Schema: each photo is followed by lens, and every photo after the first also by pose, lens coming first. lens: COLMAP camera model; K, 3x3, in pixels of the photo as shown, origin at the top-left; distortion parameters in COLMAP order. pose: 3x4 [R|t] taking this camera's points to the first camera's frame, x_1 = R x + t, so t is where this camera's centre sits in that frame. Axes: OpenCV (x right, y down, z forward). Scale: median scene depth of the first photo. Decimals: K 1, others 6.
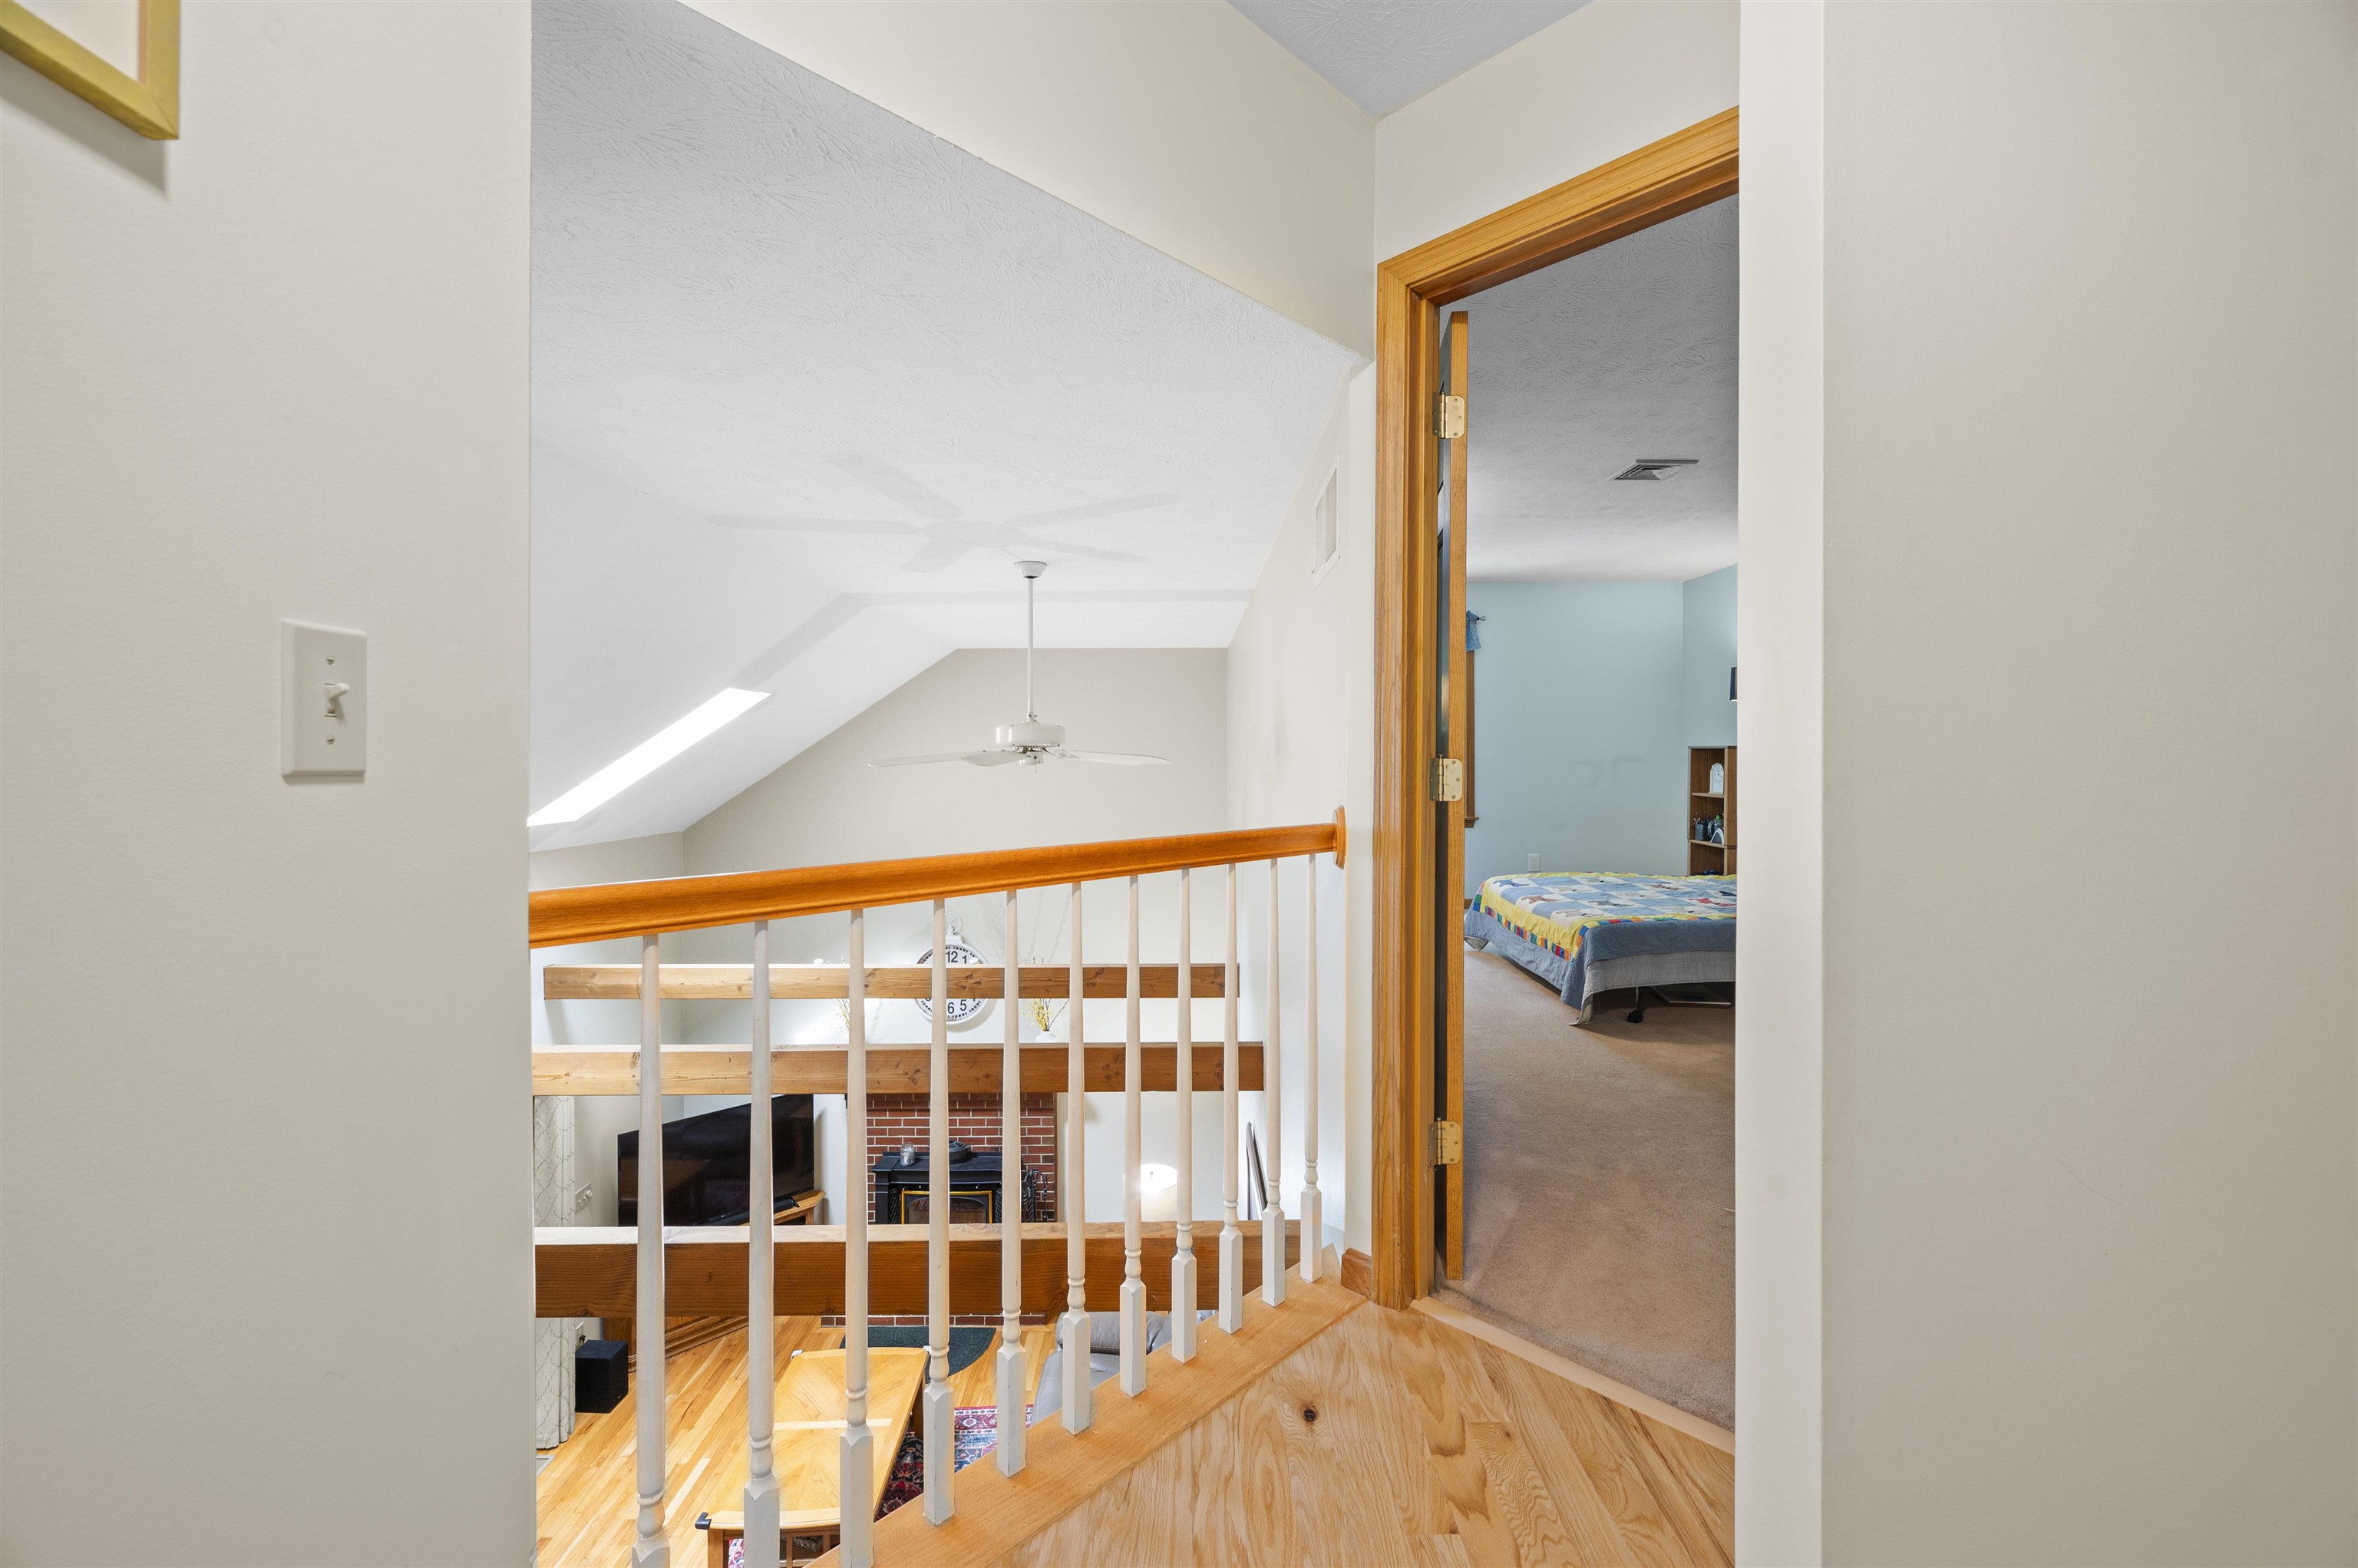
lens RADIAL K [[942.5, 0, 1181.6], [0, 942.5, 767.5], [0, 0, 1]] dist [0.001789, -0.000299]
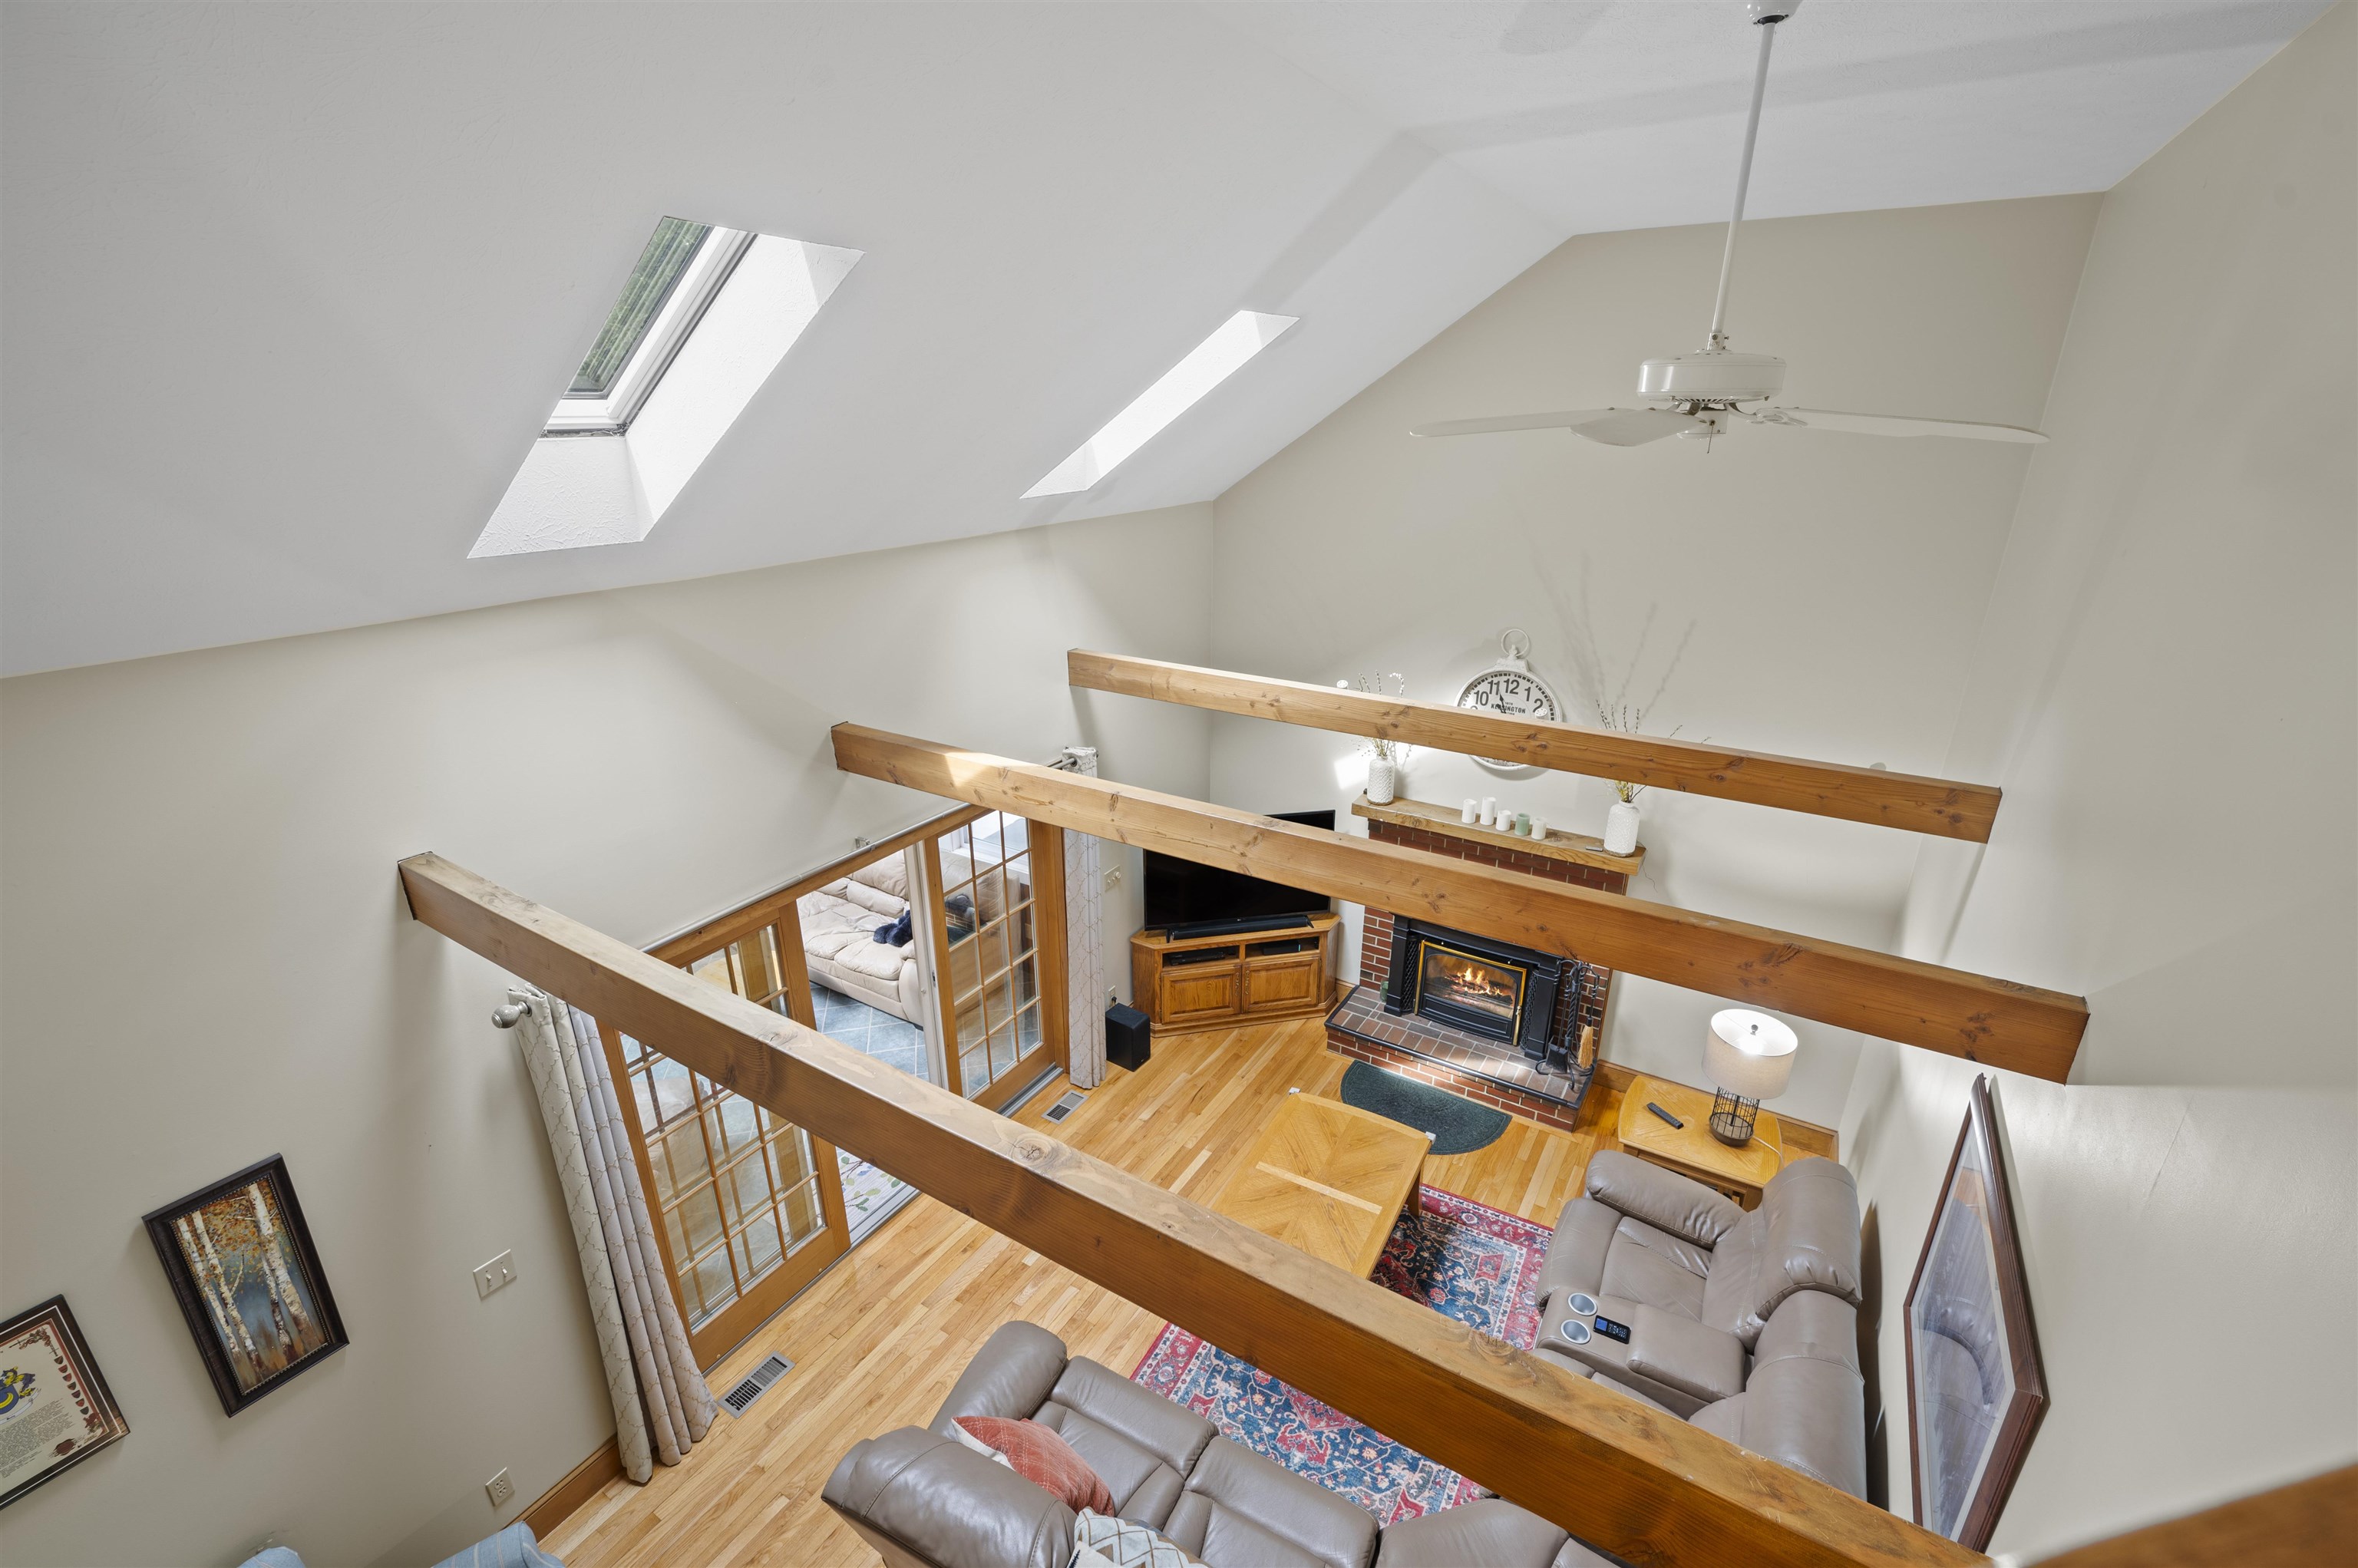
lens RADIAL K [[997.9, 0, 1185.4], [0, 997.9, 779.4], [0, 0, 1]] dist [0.000211, -0.000144]
pose [[0.847745, 0.186793, -0.496425, -0.062955], [-0.004654, 0.938520, 0.345195, -0.010305], [0.530384, -0.290327, 0.796494, 0.233863]]
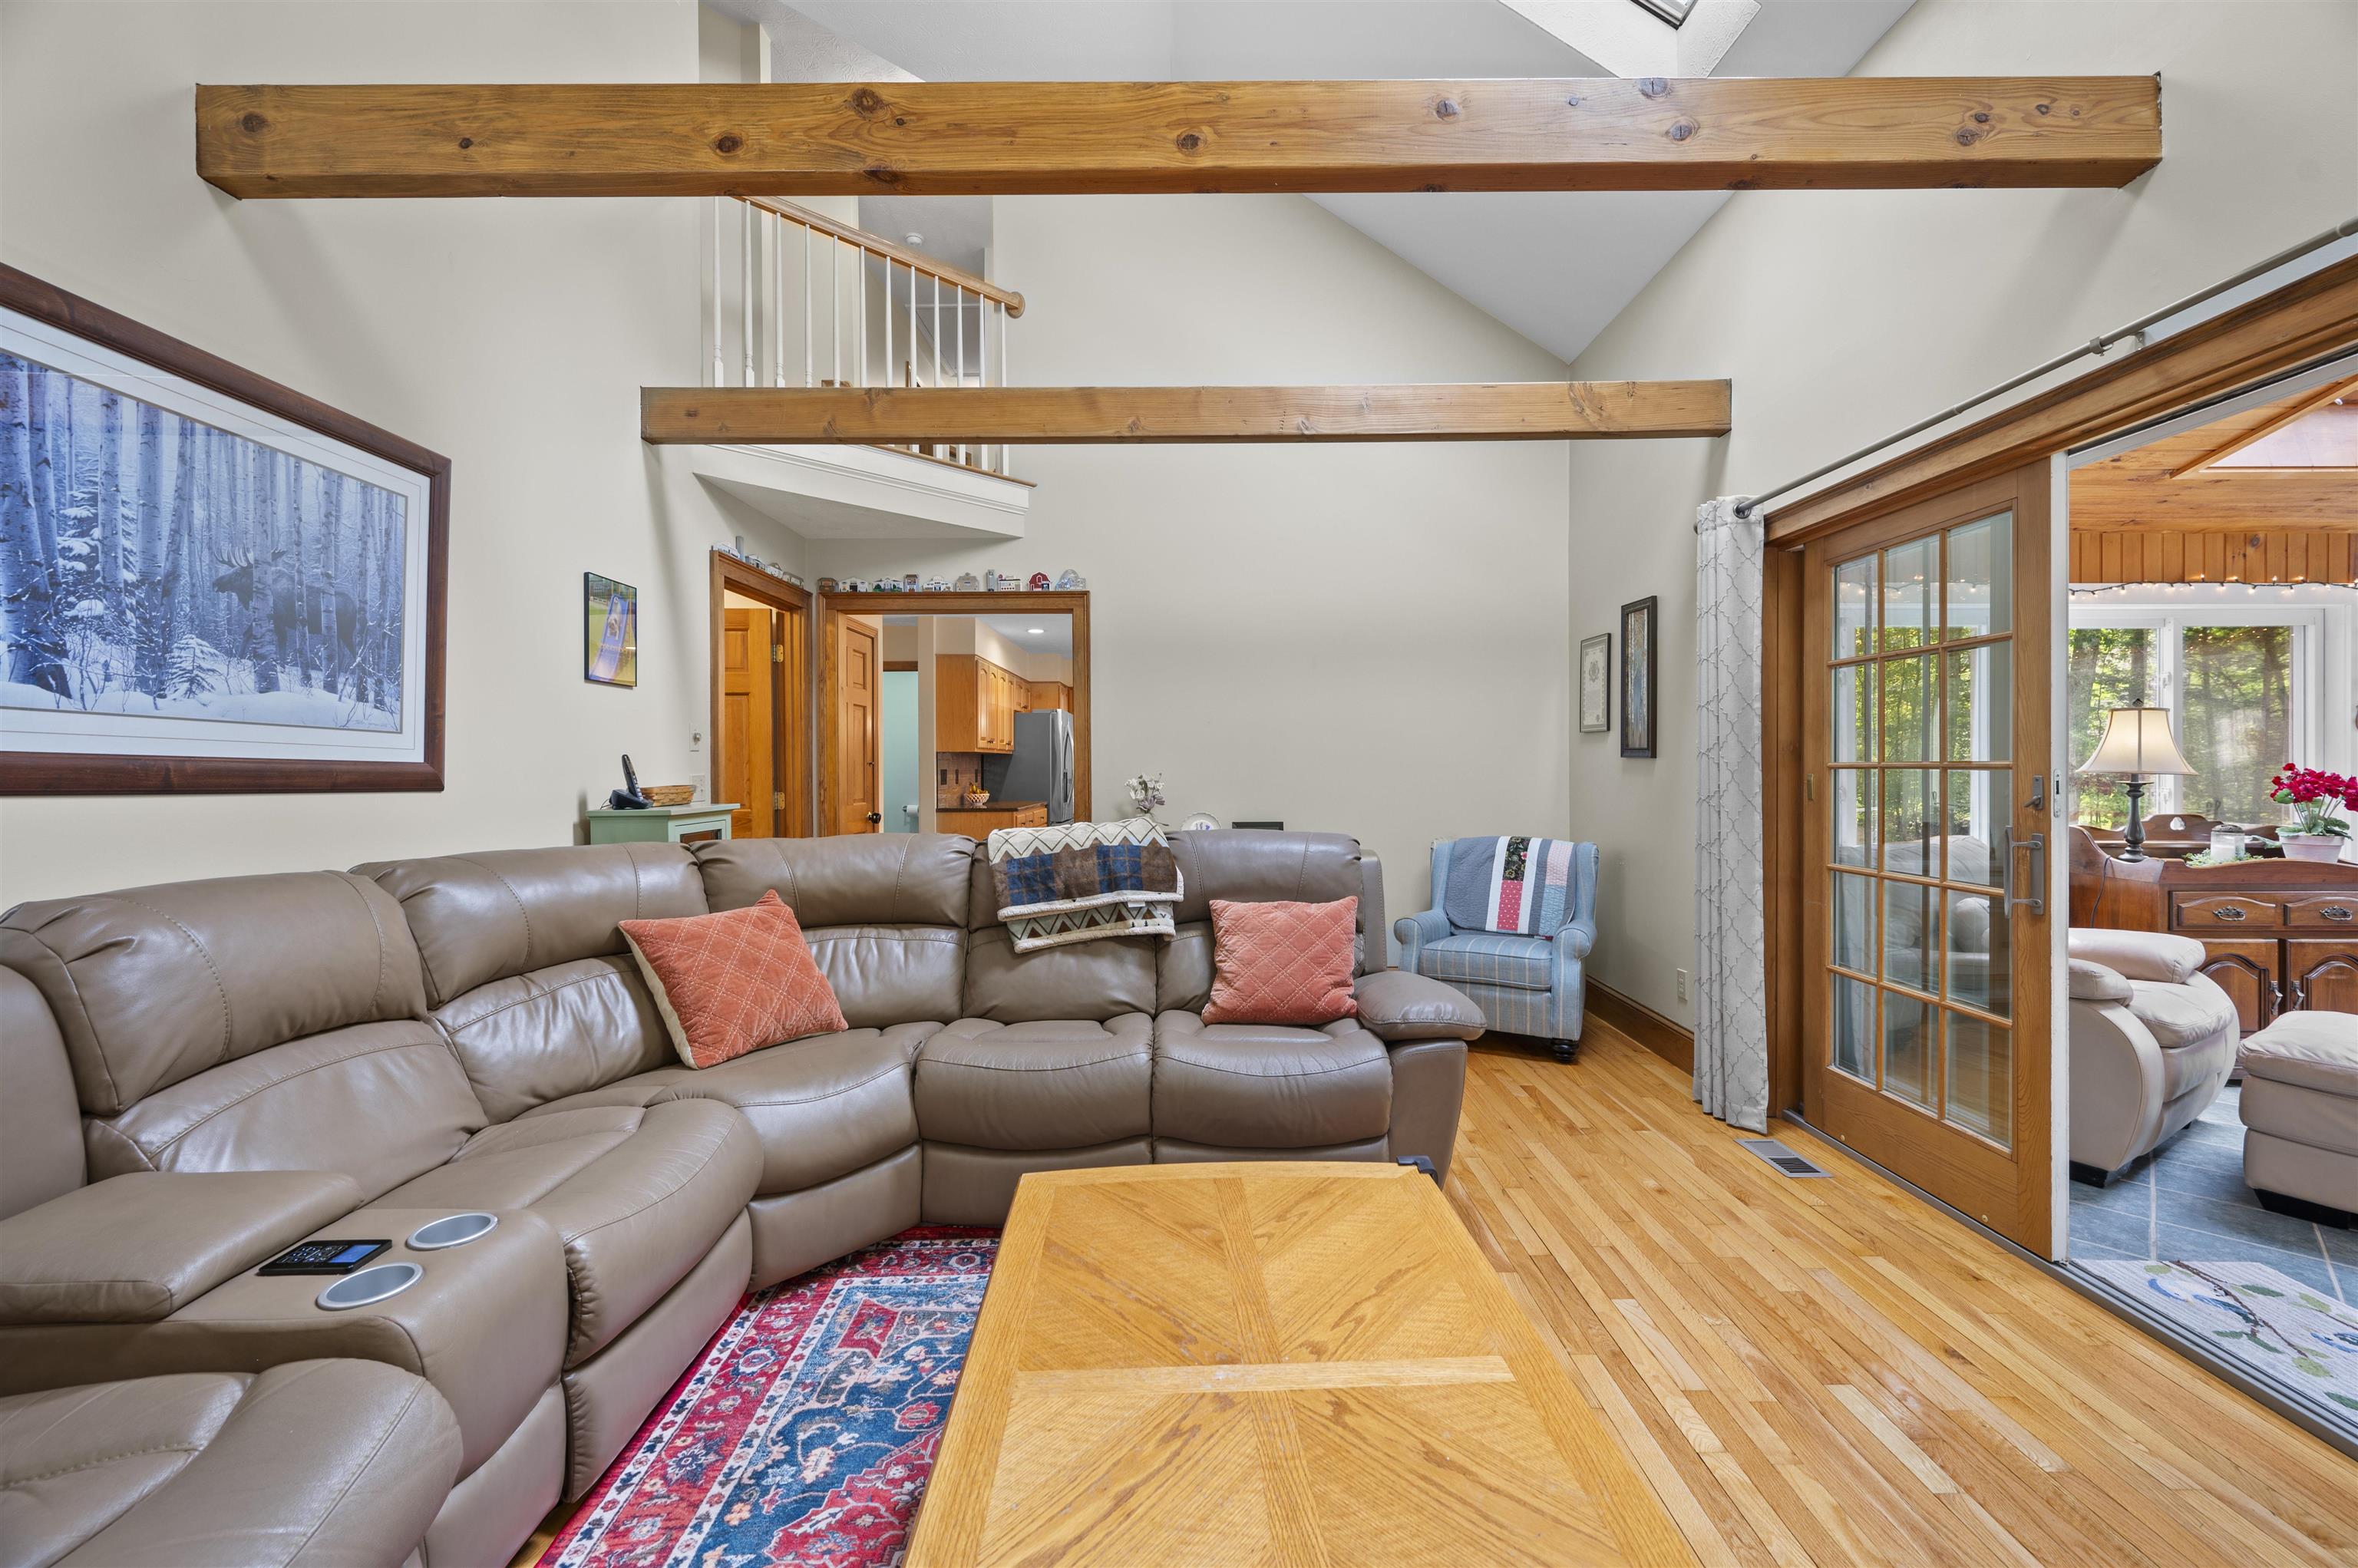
lens RADIAL K [[963.9, 0, 1182.8], [0, 963.9, 768.9], [0, 0, 1]] dist [0.000365, 0.000234]
pose [[-0.999896, 0.005686, 0.013283, -0.304899], [0.005783, 0.999957, 0.007297, 0.461979], [-0.013241, 0.007373, -0.999885, 1.072032]]
